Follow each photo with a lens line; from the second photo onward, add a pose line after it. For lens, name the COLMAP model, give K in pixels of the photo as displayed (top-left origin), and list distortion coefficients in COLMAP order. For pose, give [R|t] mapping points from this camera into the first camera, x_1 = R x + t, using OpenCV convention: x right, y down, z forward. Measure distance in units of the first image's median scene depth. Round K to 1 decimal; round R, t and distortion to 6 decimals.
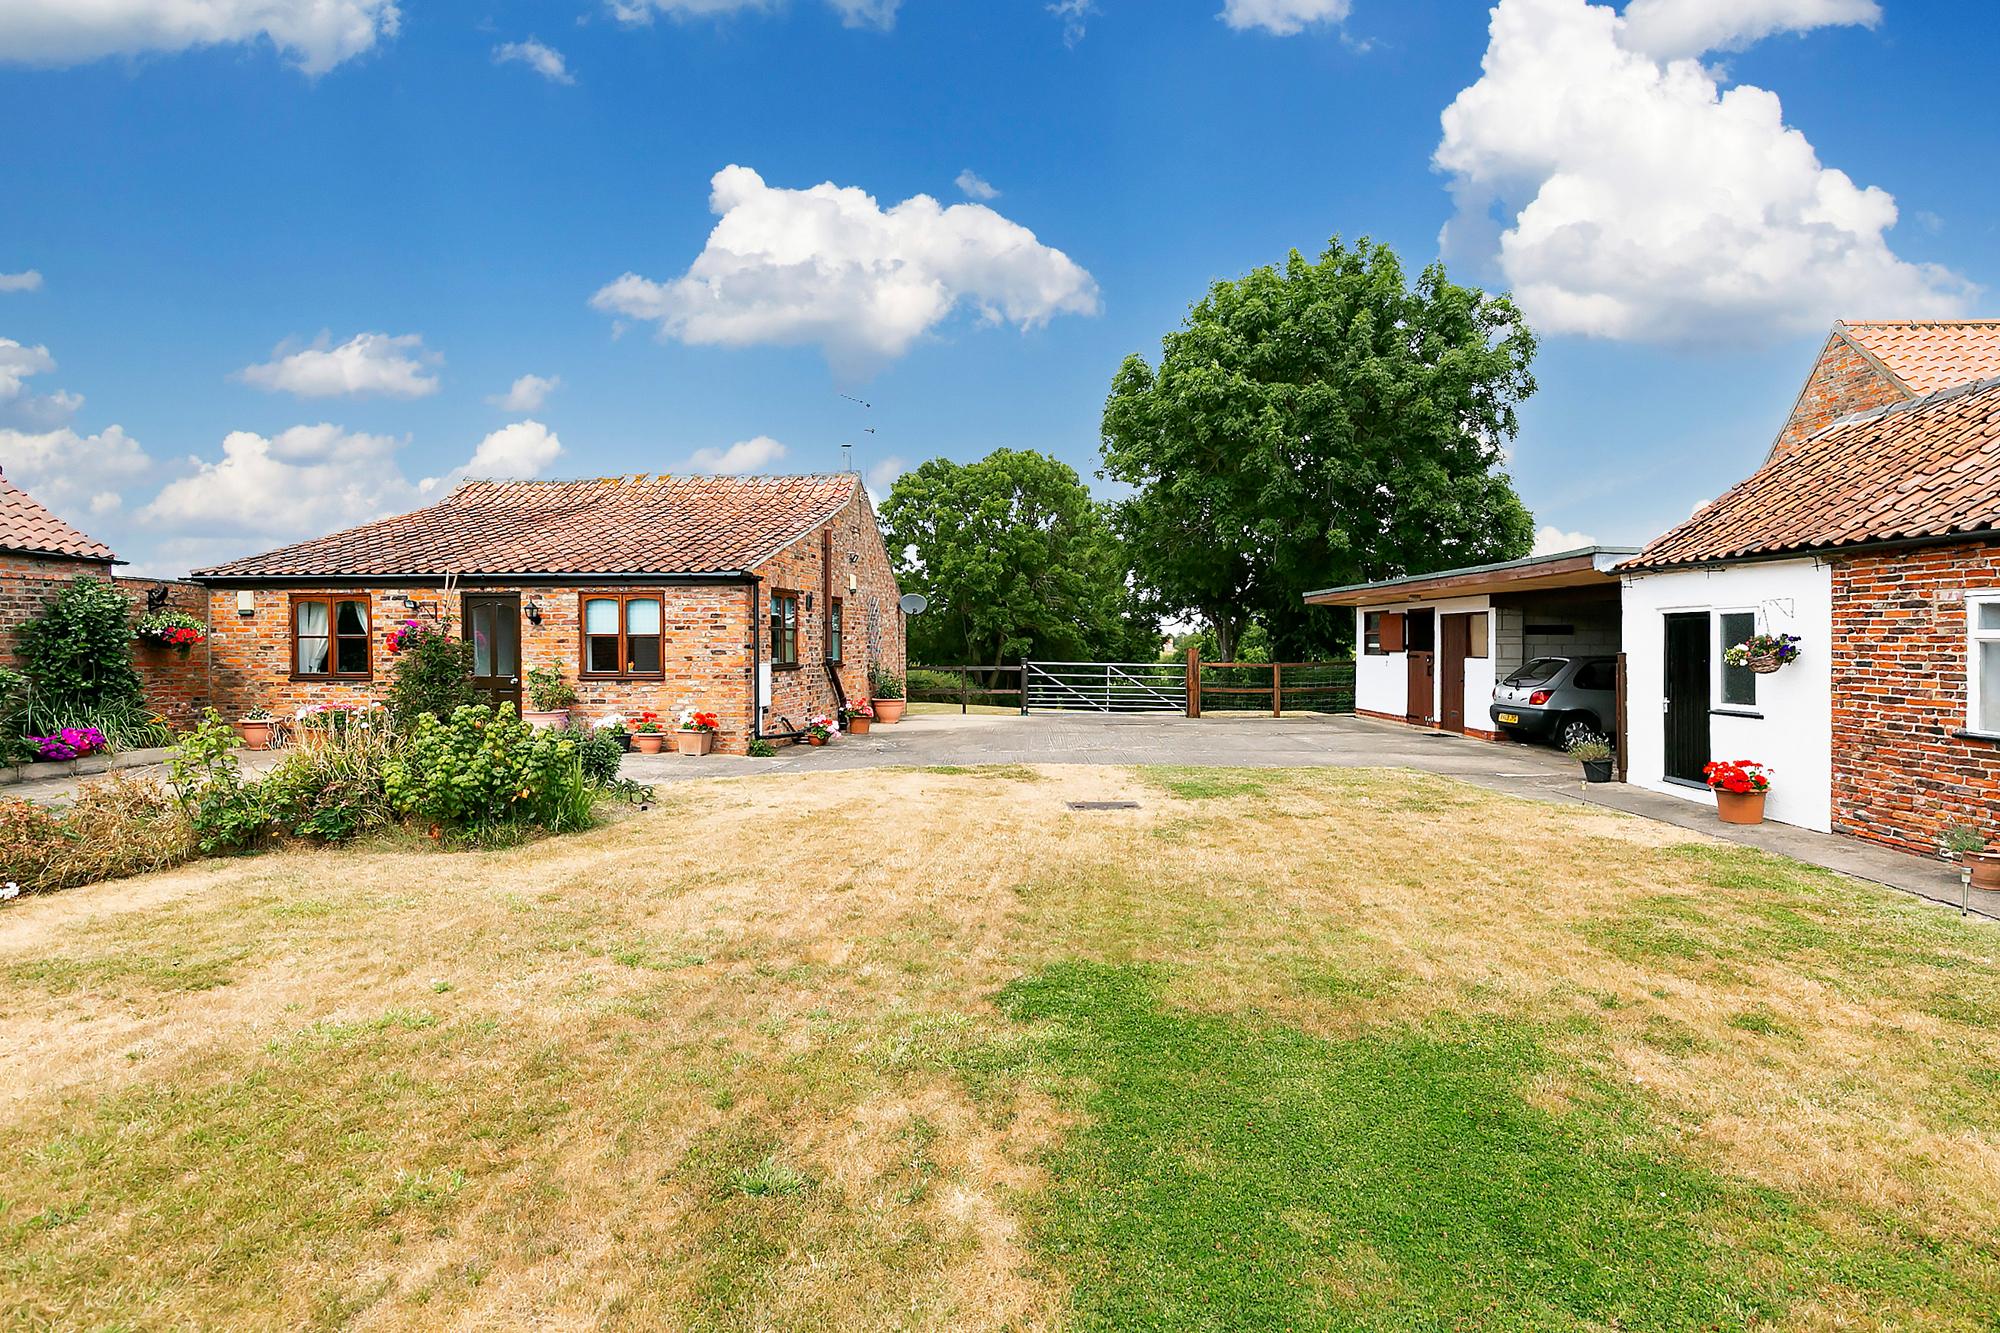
lens RADIAL K [[1038.2, 0, 1016.0], [0, 1038.2, 678.4], [0, 0, 1]] dist [0.006147, -0.001013]
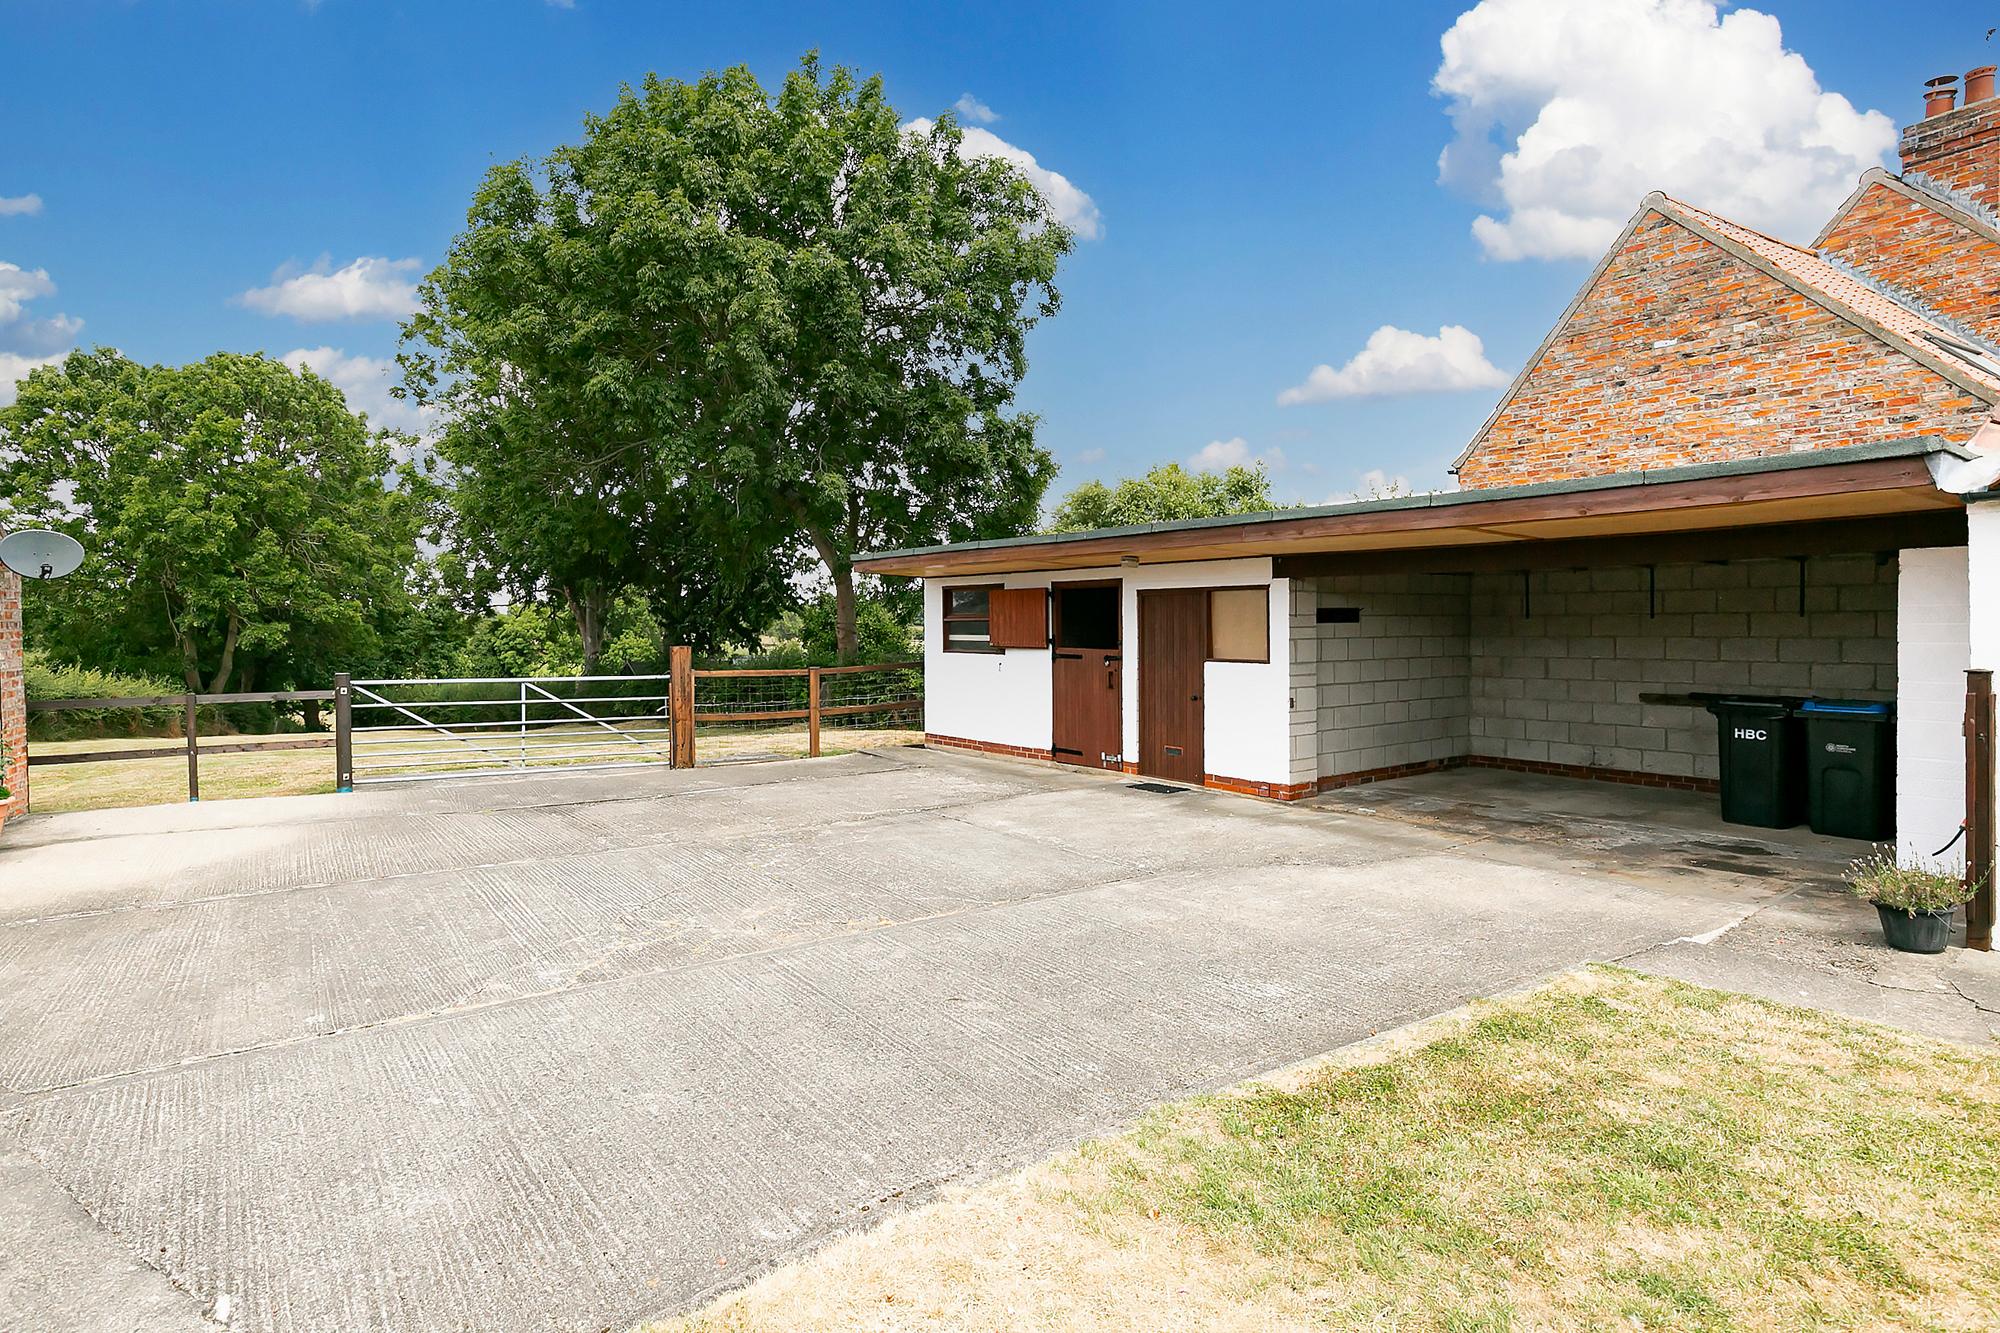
lens RADIAL K [[1065.1, 0, 935.0], [0, 1065.1, 644.5], [0, 0, 1]] dist [-0.001517, 0.003402]
pose [[0.836579, -0.021988, 0.547405, -0.013592], [0.028440, 0.999590, -0.003314, -0.009940], [-0.547108, 0.018340, 0.836861, 0.173533]]
